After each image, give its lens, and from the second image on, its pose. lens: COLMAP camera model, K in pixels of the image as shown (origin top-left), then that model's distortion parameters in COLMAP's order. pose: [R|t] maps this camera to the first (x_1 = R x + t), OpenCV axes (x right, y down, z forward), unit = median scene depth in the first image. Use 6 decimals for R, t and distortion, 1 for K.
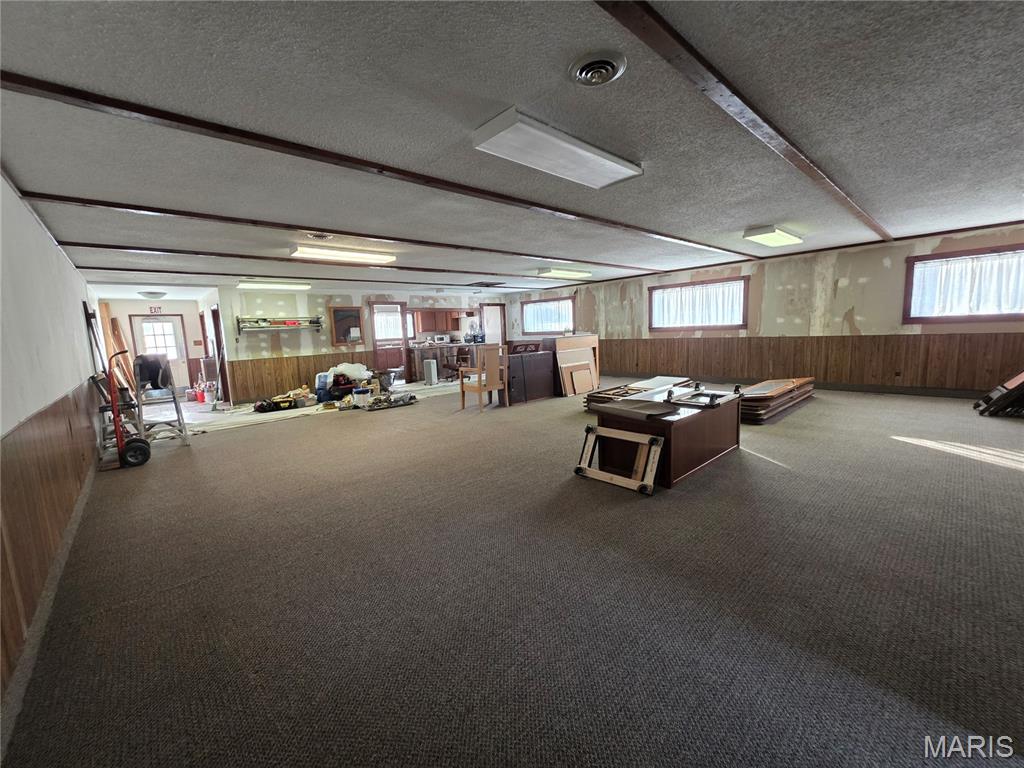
lens RADIAL K [[407.6, 0, 517.9], [0, 407.6, 379.7], [0, 0, 1]] dist [0.002515, 0.000363]
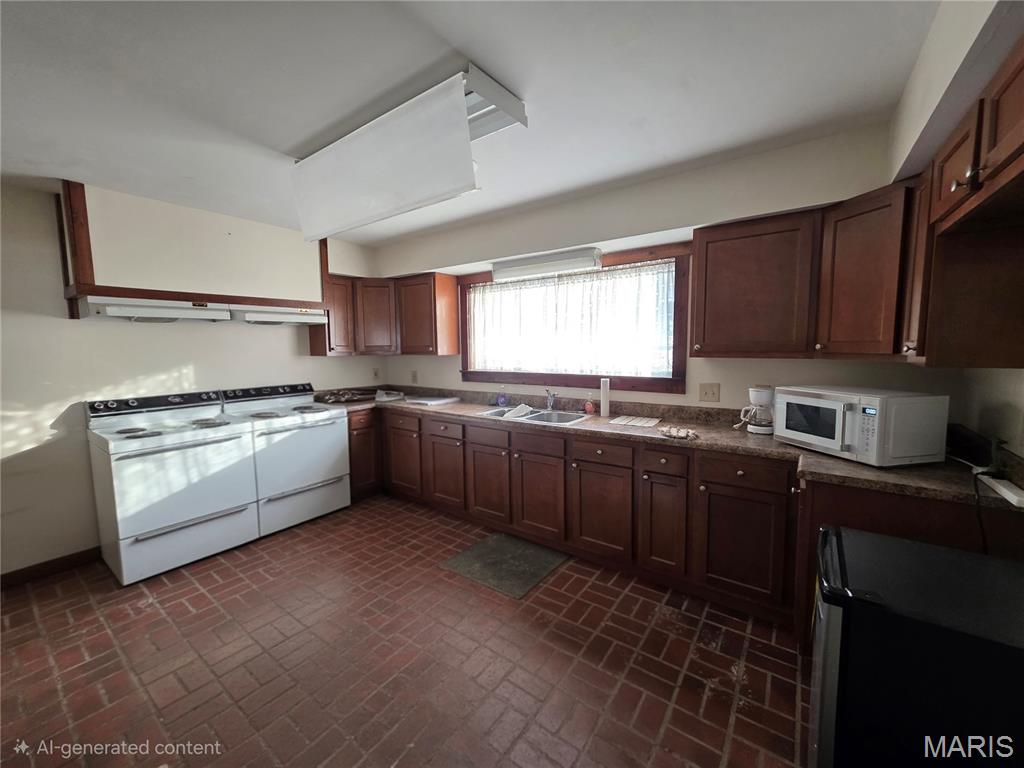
lens RADIAL K [[407.6, 0, 510.9], [0, 407.6, 377.7], [0, 0, 1]] dist [0.002515, 0.000363]
pose [[0.185100, 0.120657, -0.975285, -0.172143], [-0.117678, 0.988014, 0.099898, -0.243268], [0.975648, 0.096279, 0.197080, 1.861197]]
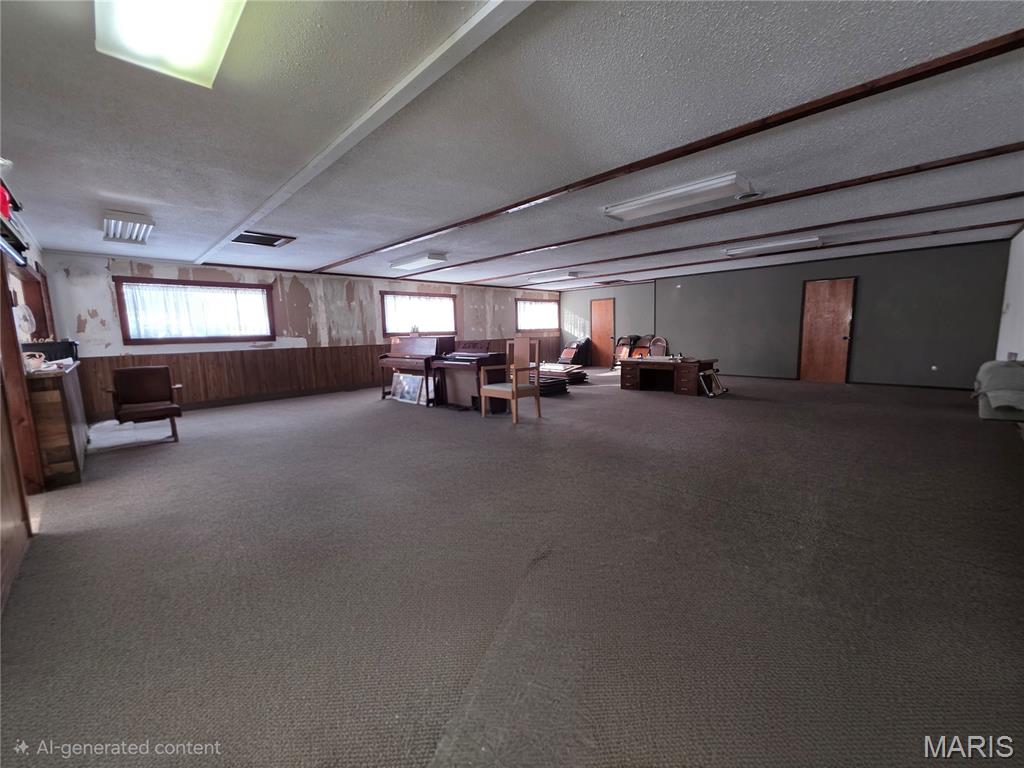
lens RADIAL K [[407.6, 0, 514.1], [0, 407.6, 381.8], [0, 0, 1]] dist [0.002515, 0.000363]
pose [[-0.033007, -0.089523, 0.995438, -0.847136], [0.139797, 0.985776, 0.093289, -0.078310], [-0.989630, 0.142238, -0.020022, 0.944525]]
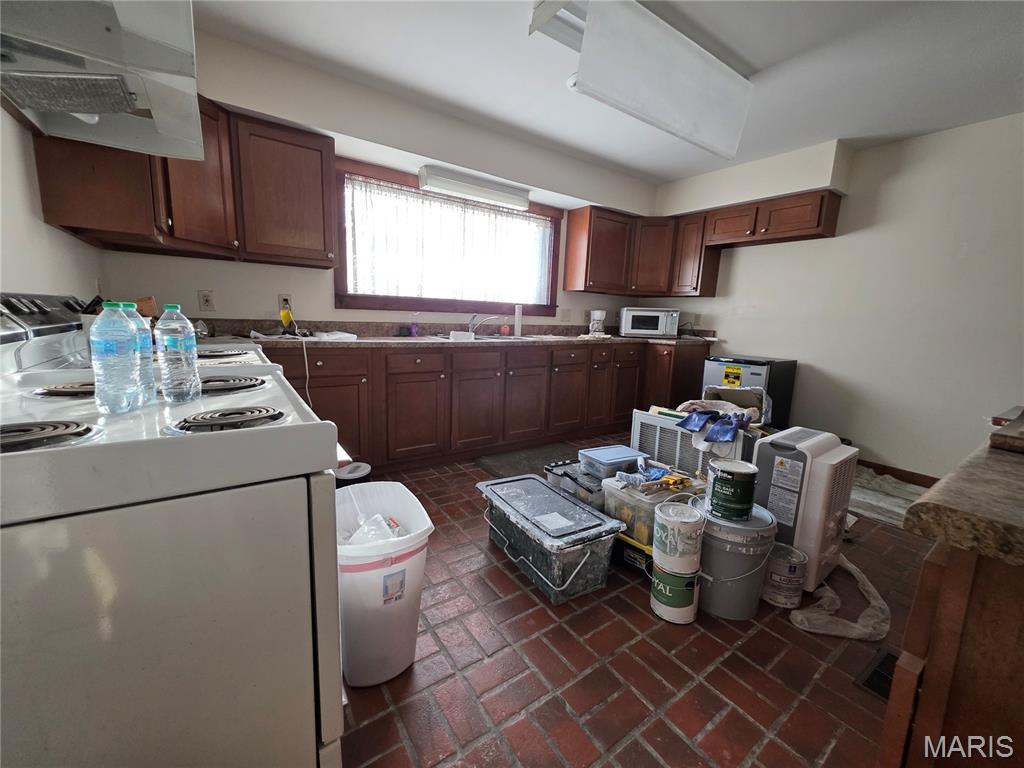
lens RADIAL K [[407.6, 0, 507.9], [0, 407.6, 380.9], [0, 0, 1]] dist [0.002515, 0.000363]
pose [[0.985426, 0.104740, -0.134036, -0.504967], [-0.099630, 0.994038, 0.044295, -0.136232], [0.137876, -0.030296, 0.989986, 1.519772]]
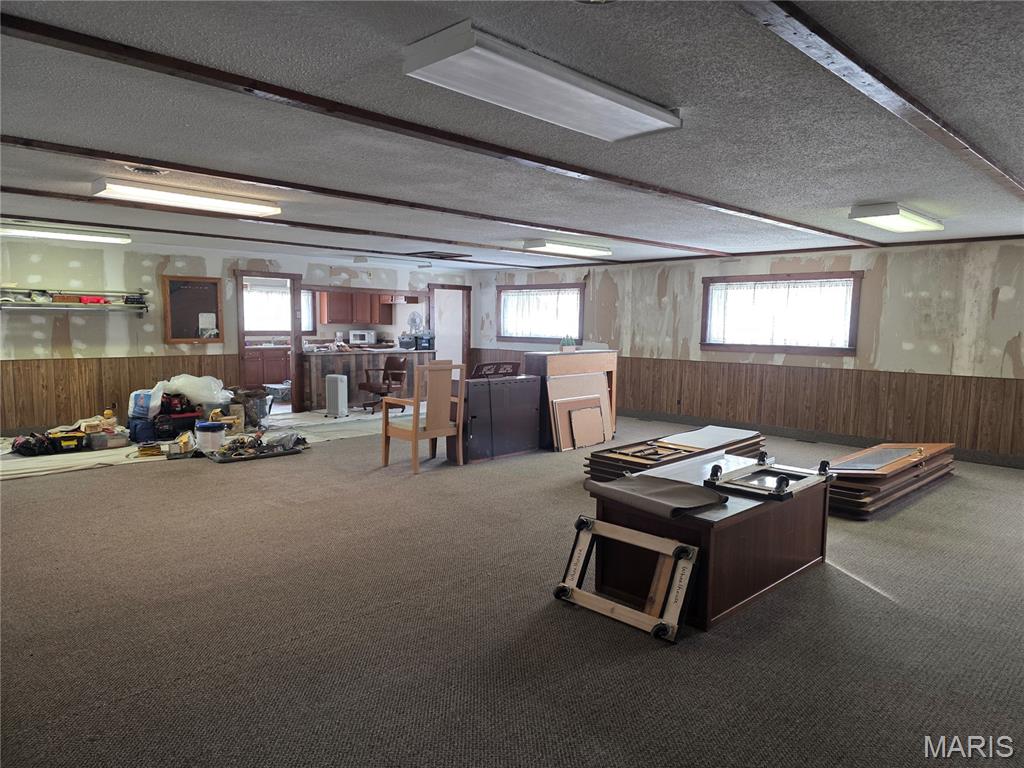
lens RADIAL K [[679.7, 0, 535.4], [0, 679.7, 389.1], [0, 0, 1]] dist [0.052914, -0.038274]
pose [[0.996610, 0.052677, 0.063190, 0.014774], [-0.051103, 0.998348, -0.026279, -0.024663], [-0.064470, 0.022961, 0.997655, -0.008956]]
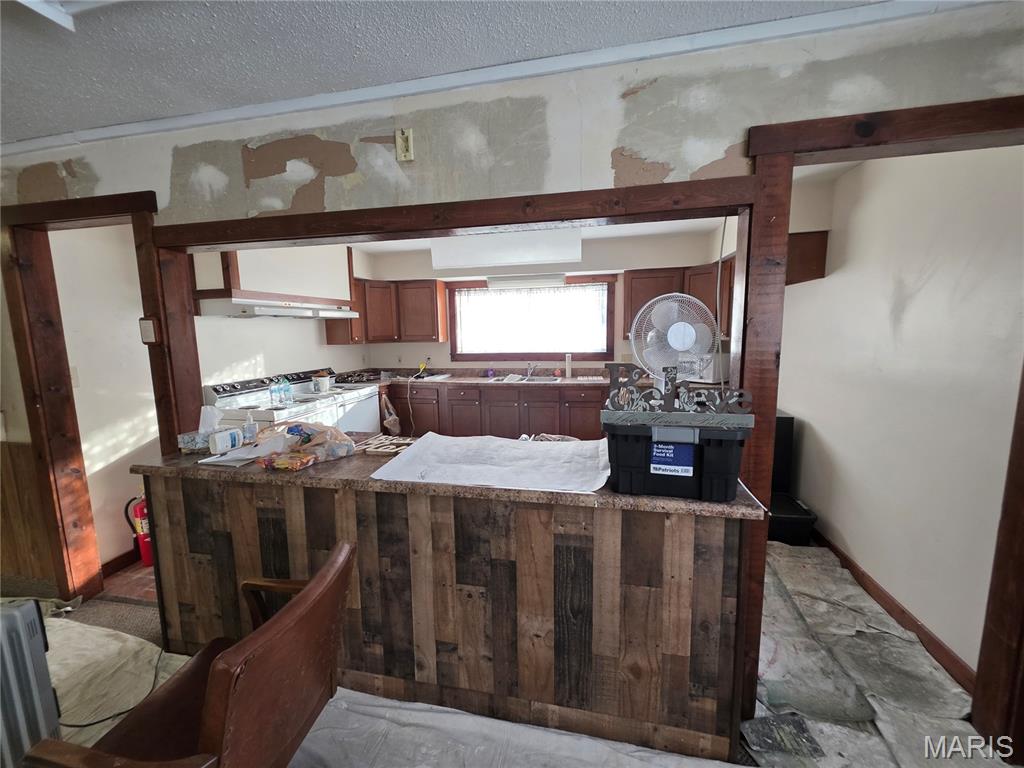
lens RADIAL K [[407.6, 0, 510.3], [0, 407.6, 383.1], [0, 0, 1]] dist [0.002515, 0.000363]
pose [[0.566556, 0.141142, -0.811845, -0.056354], [-0.108498, 0.989422, 0.096297, -0.218724], [0.816849, 0.033526, 0.575877, 1.562404]]
